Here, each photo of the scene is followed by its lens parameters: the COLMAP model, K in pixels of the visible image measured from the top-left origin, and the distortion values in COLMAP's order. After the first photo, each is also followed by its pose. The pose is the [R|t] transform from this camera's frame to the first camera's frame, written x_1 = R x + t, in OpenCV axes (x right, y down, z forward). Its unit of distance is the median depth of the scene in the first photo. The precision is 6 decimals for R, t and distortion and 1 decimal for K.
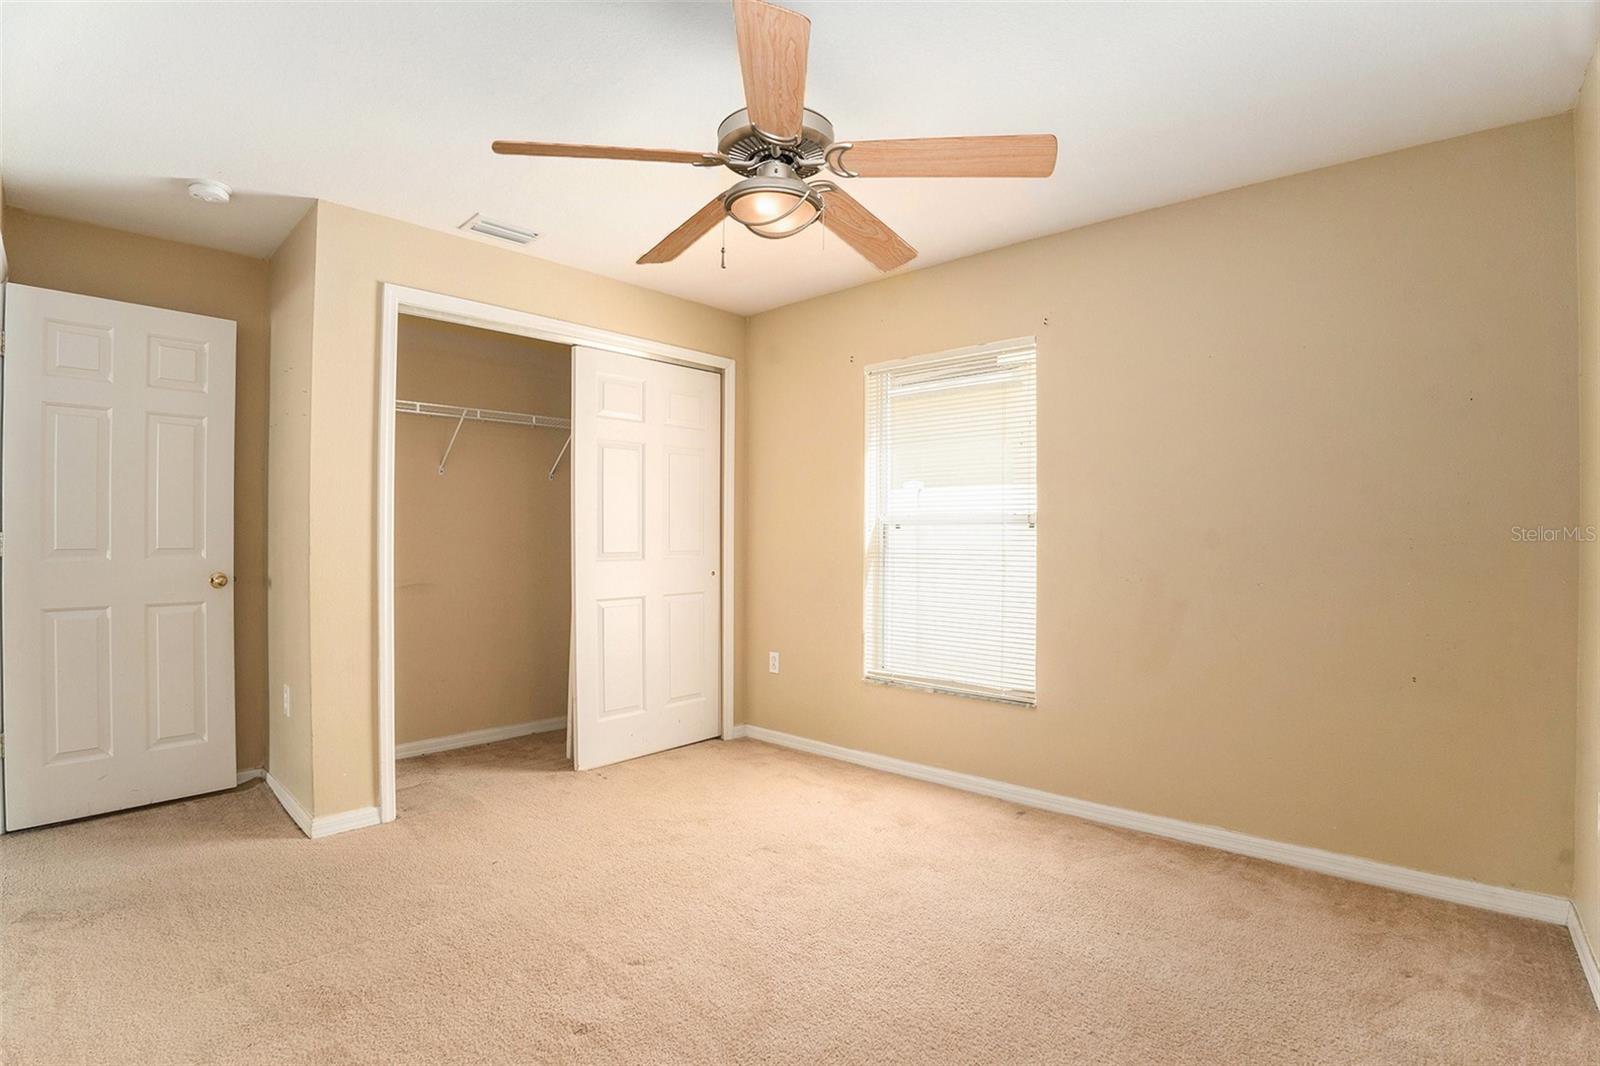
lens RADIAL K [[742.9, 0, 784.1], [0, 742.9, 535.6], [0, 0, 1]] dist [-0.104378, 0.022736]
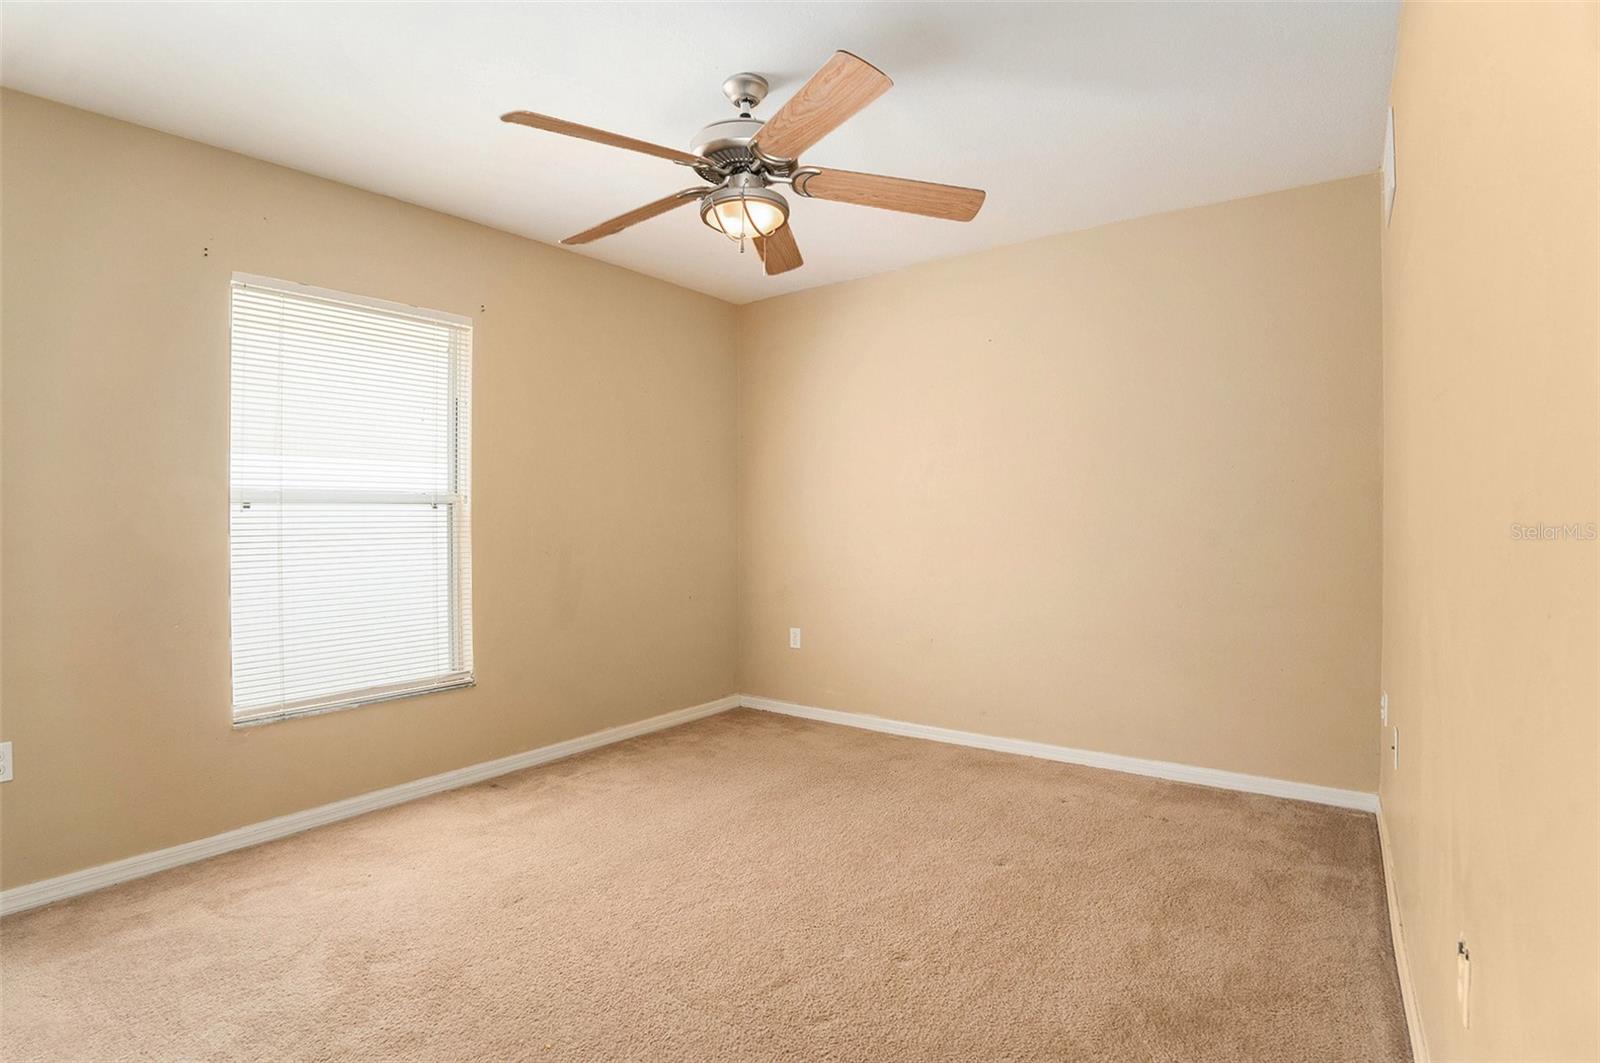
lens RADIAL K [[742.9, 0, 784.1], [0, 742.9, 534.1], [0, 0, 1]] dist [-0.104378, 0.022736]
pose [[-0.087124, -0.019753, 0.996002, -0.671746], [0.000939, 0.999801, 0.019910, 0.003448], [-0.996197, 0.002670, -0.087089, 0.625494]]
